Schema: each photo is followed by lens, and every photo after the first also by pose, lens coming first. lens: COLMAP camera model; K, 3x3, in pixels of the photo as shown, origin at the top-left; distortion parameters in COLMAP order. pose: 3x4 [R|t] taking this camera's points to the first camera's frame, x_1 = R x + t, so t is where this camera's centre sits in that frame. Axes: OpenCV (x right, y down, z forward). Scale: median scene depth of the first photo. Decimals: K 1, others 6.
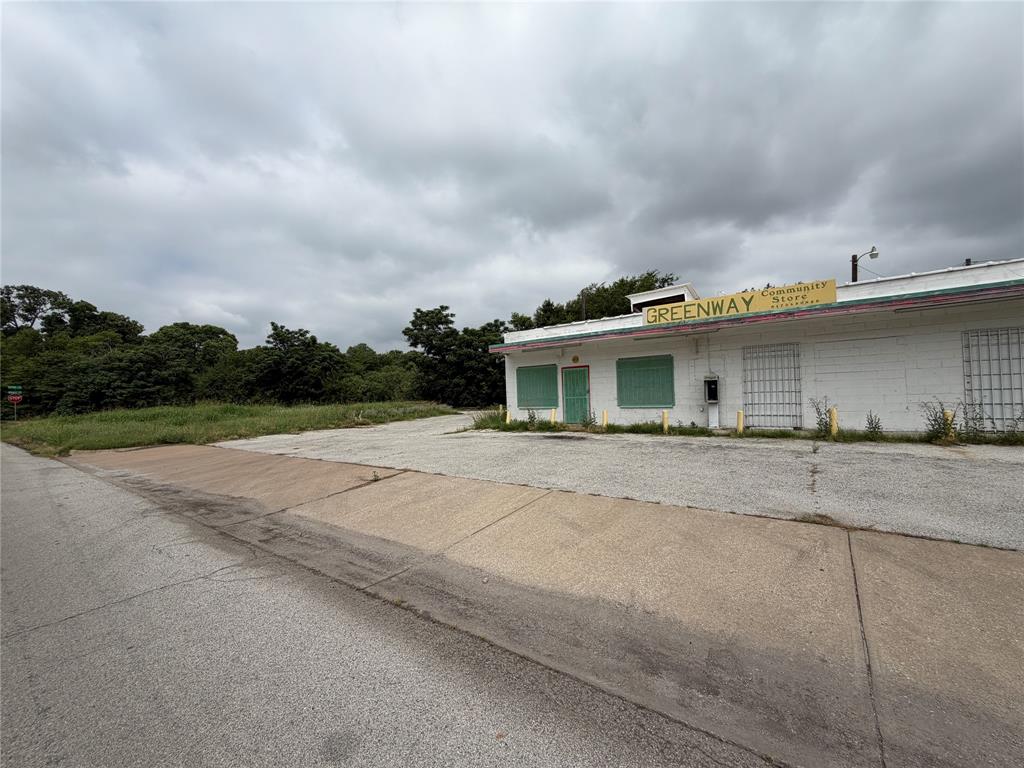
lens RADIAL K [[408.1, 0, 507.6], [0, 408.1, 385.3], [0, 0, 1]] dist [0.000186, -0.000248]
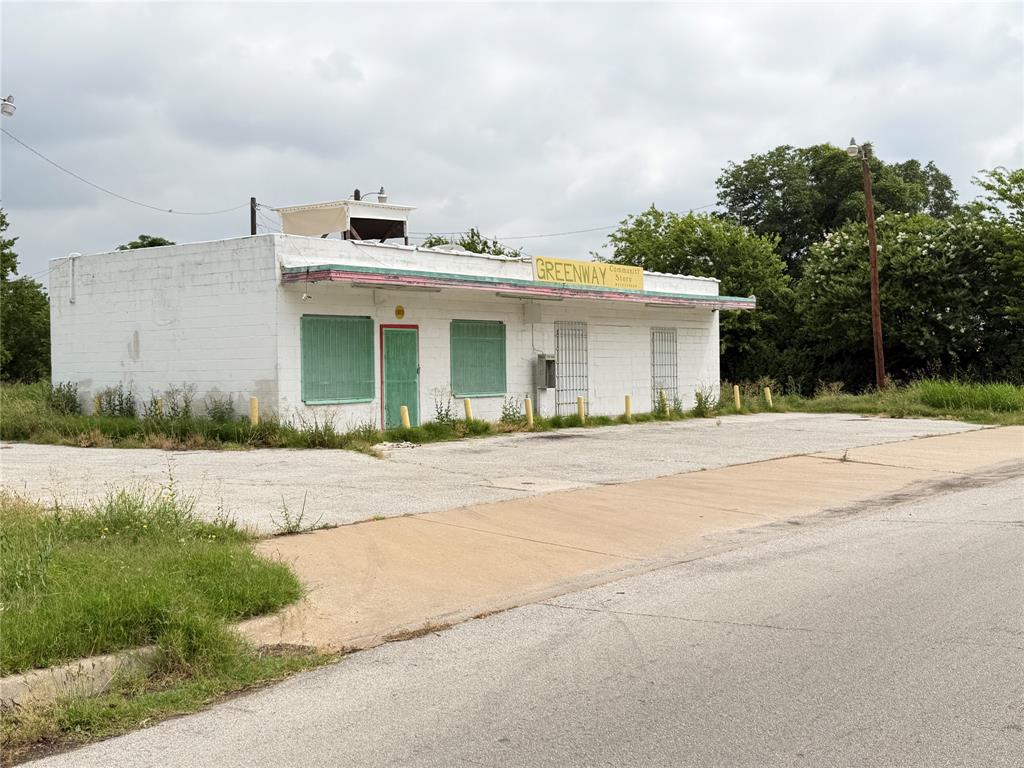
lens RADIAL K [[1194.6, 0, 512.0], [0, 1194.6, 384.0], [0, 0, 1]] dist [0.110681, 0.007838]
pose [[0.023043, 0.018936, 0.999555, -1.568079], [-0.012561, 0.999747, -0.018650, 0.067505], [-0.999656, -0.012126, 0.023275, 0.874419]]
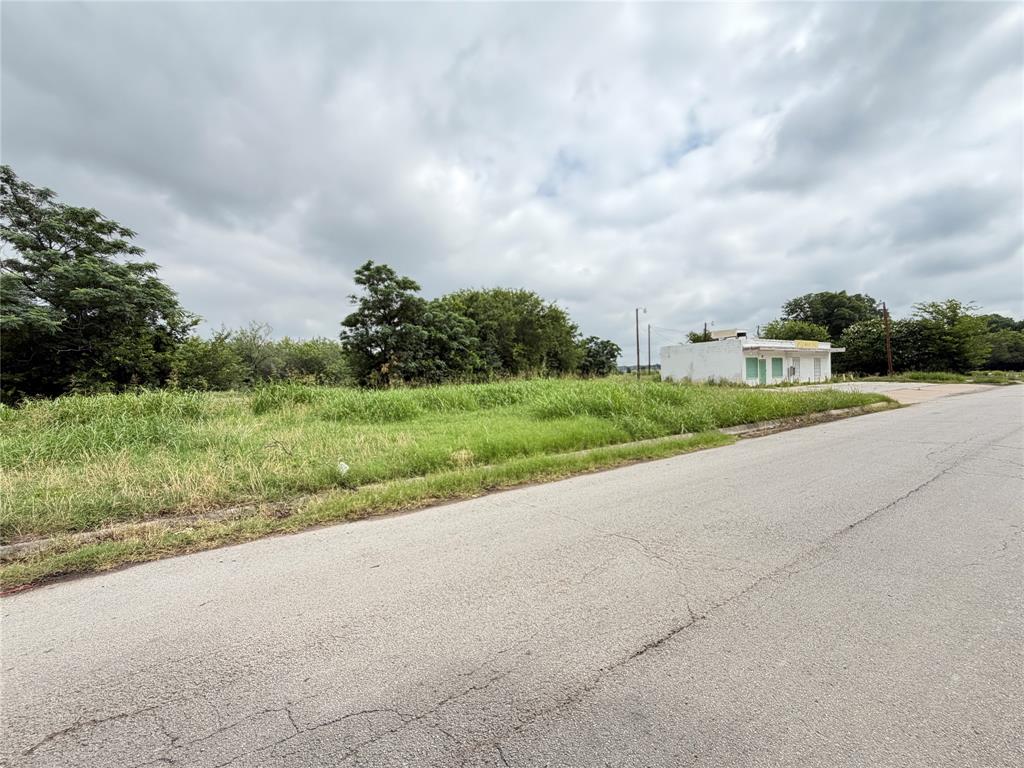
lens RADIAL K [[408.1, 0, 507.6], [0, 408.1, 385.3], [0, 0, 1]] dist [0.000186, -0.000248]
pose [[0.362230, 0.004988, 0.932075, -2.617848], [-0.006385, 0.999975, -0.002870, 0.119809], [-0.932067, -0.004912, 0.362253, 1.612186]]
